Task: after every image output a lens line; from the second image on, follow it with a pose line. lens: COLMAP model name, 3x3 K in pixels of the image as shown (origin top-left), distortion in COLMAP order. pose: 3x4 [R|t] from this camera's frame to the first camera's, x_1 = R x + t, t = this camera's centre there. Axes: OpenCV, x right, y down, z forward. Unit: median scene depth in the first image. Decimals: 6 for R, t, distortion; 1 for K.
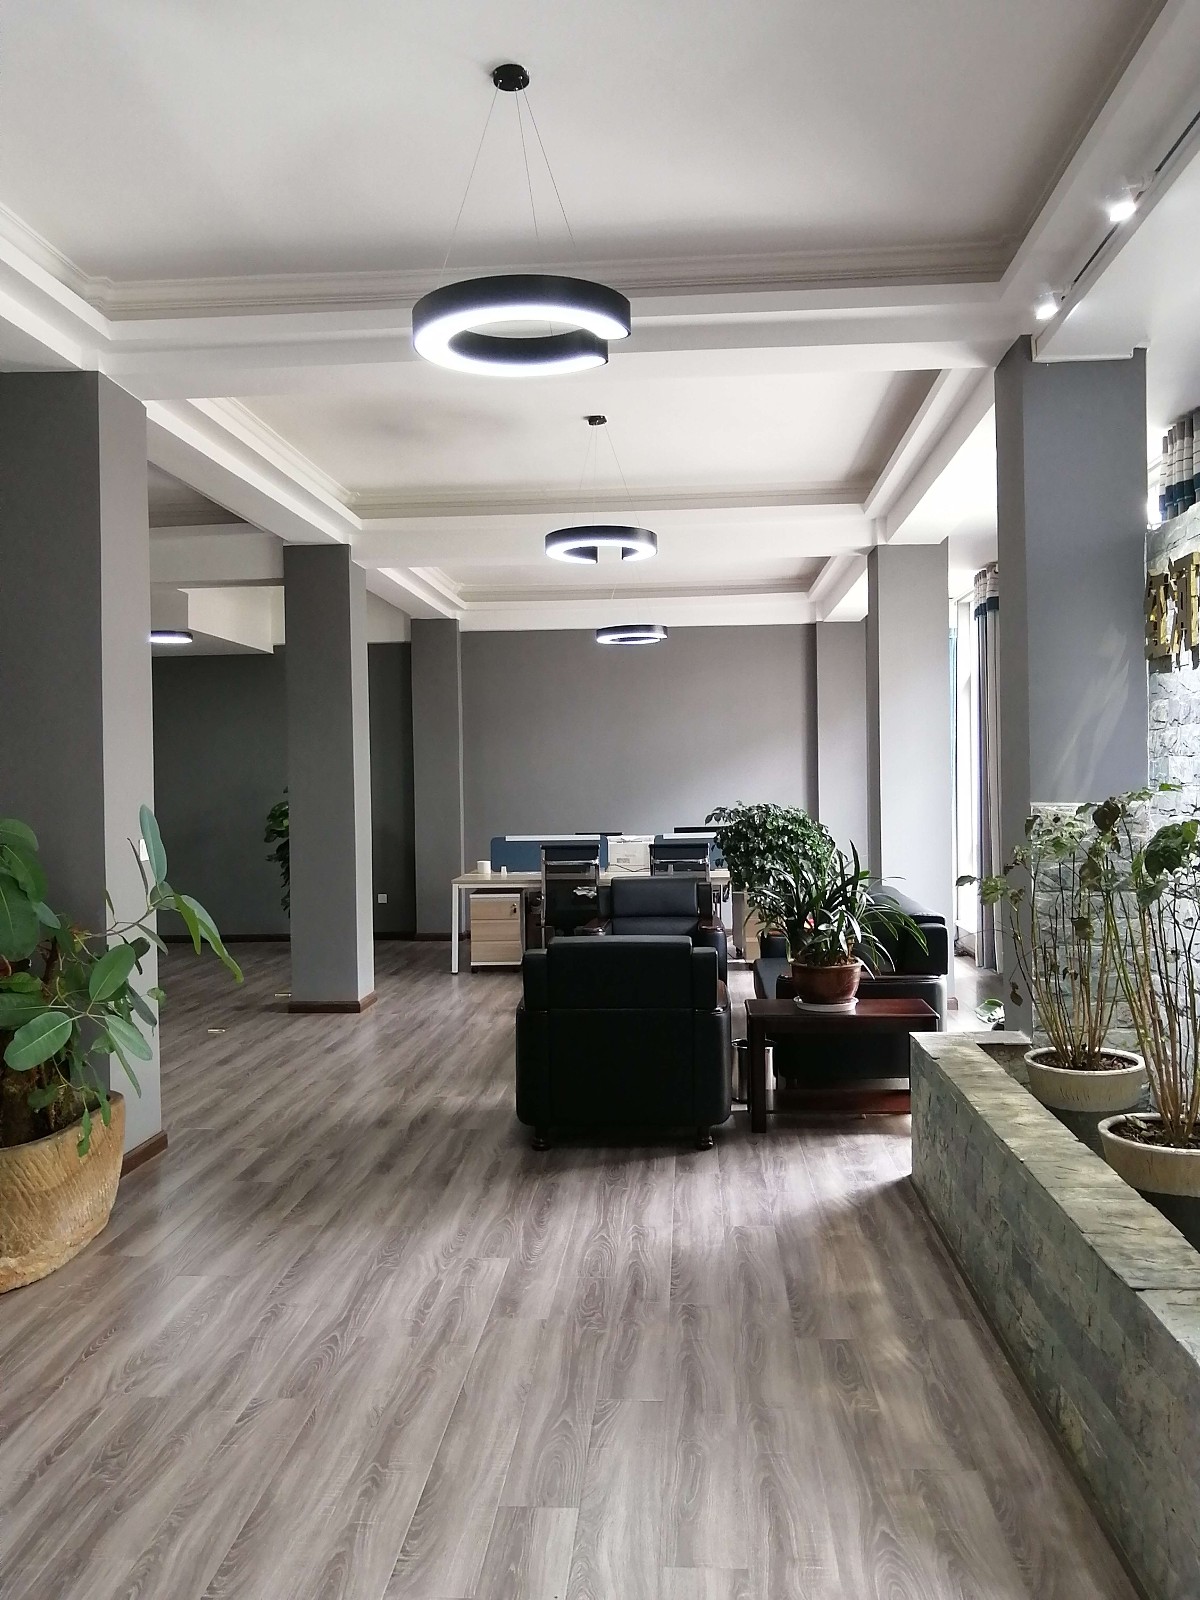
lens RADIAL K [[1256.2, 0, 600.0], [0, 1256.2, 800.0], [0, 0, 1]] dist [-0.009521, 0.000178]
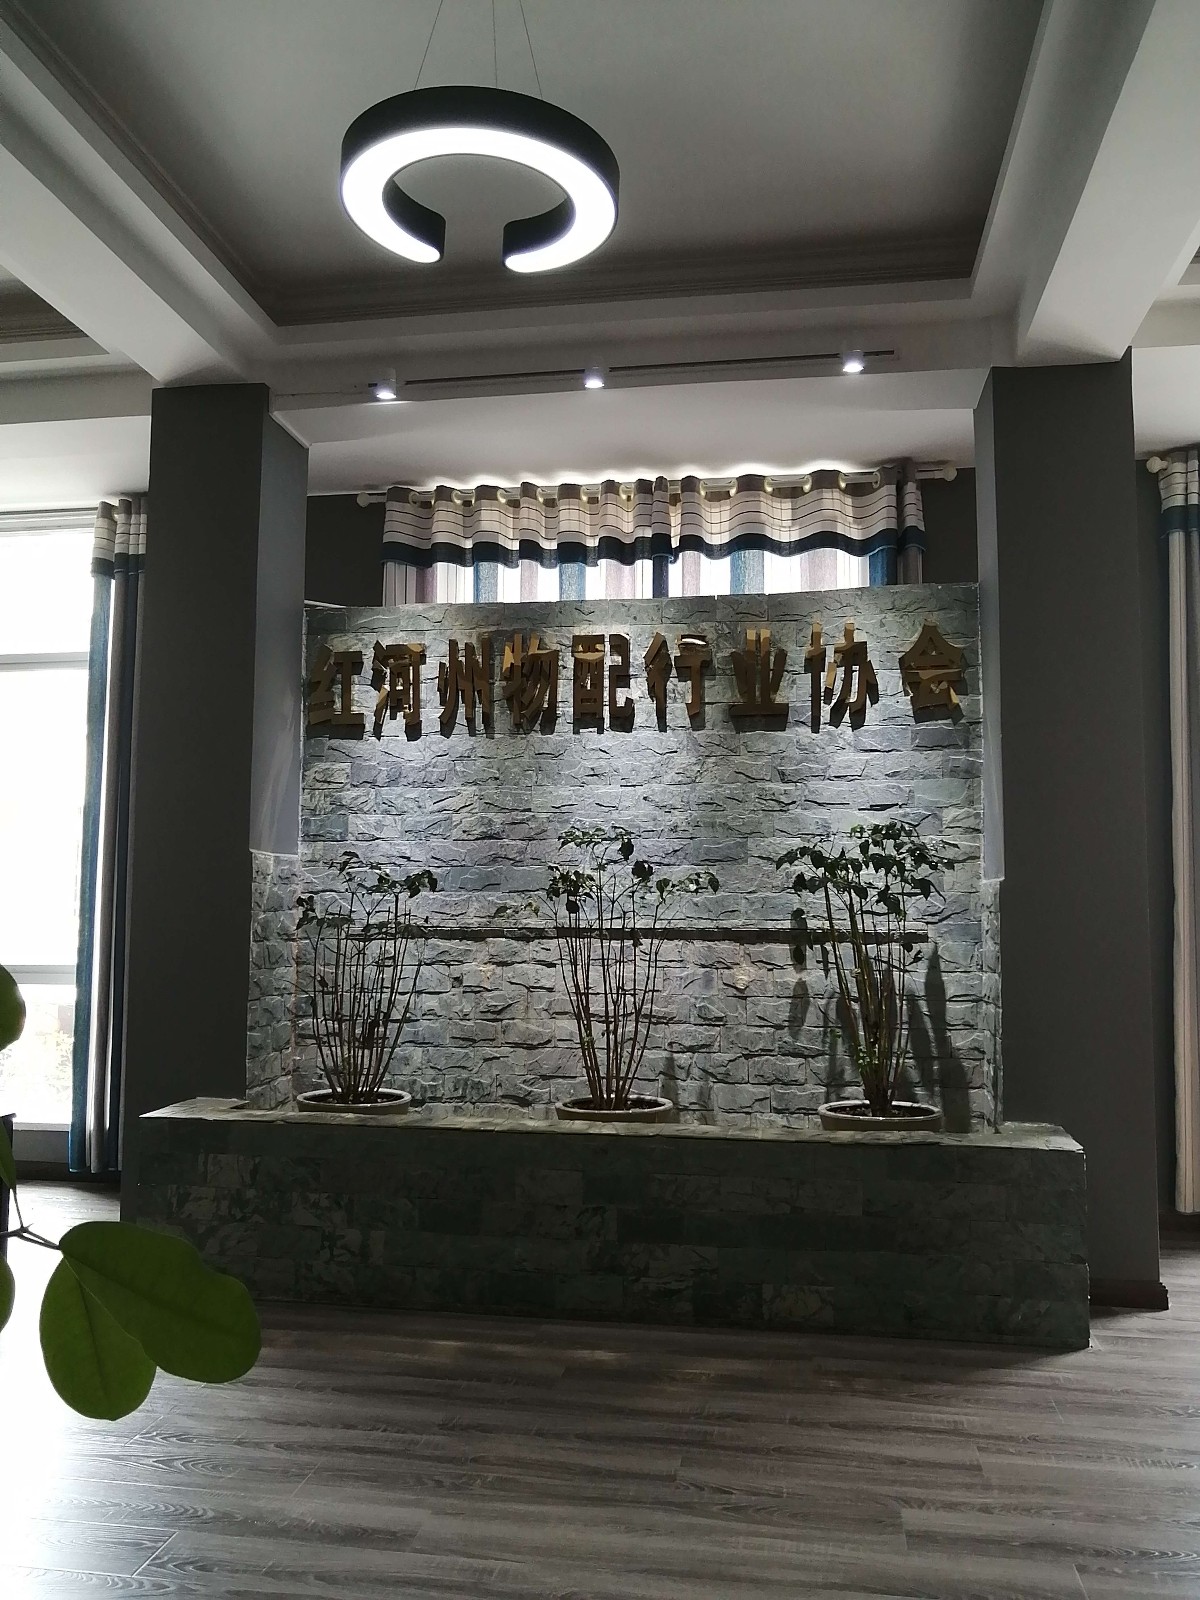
lens RADIAL K [[1256.2, 0, 600.0], [0, 1256.2, 800.0], [0, 0, 1]] dist [-0.009521, 0.000178]
pose [[0.087358, 0.114766, 0.989544, -0.803794], [0.002310, 0.993316, -0.115407, 0.103878], [-0.996174, 0.012368, 0.086509, 0.874285]]
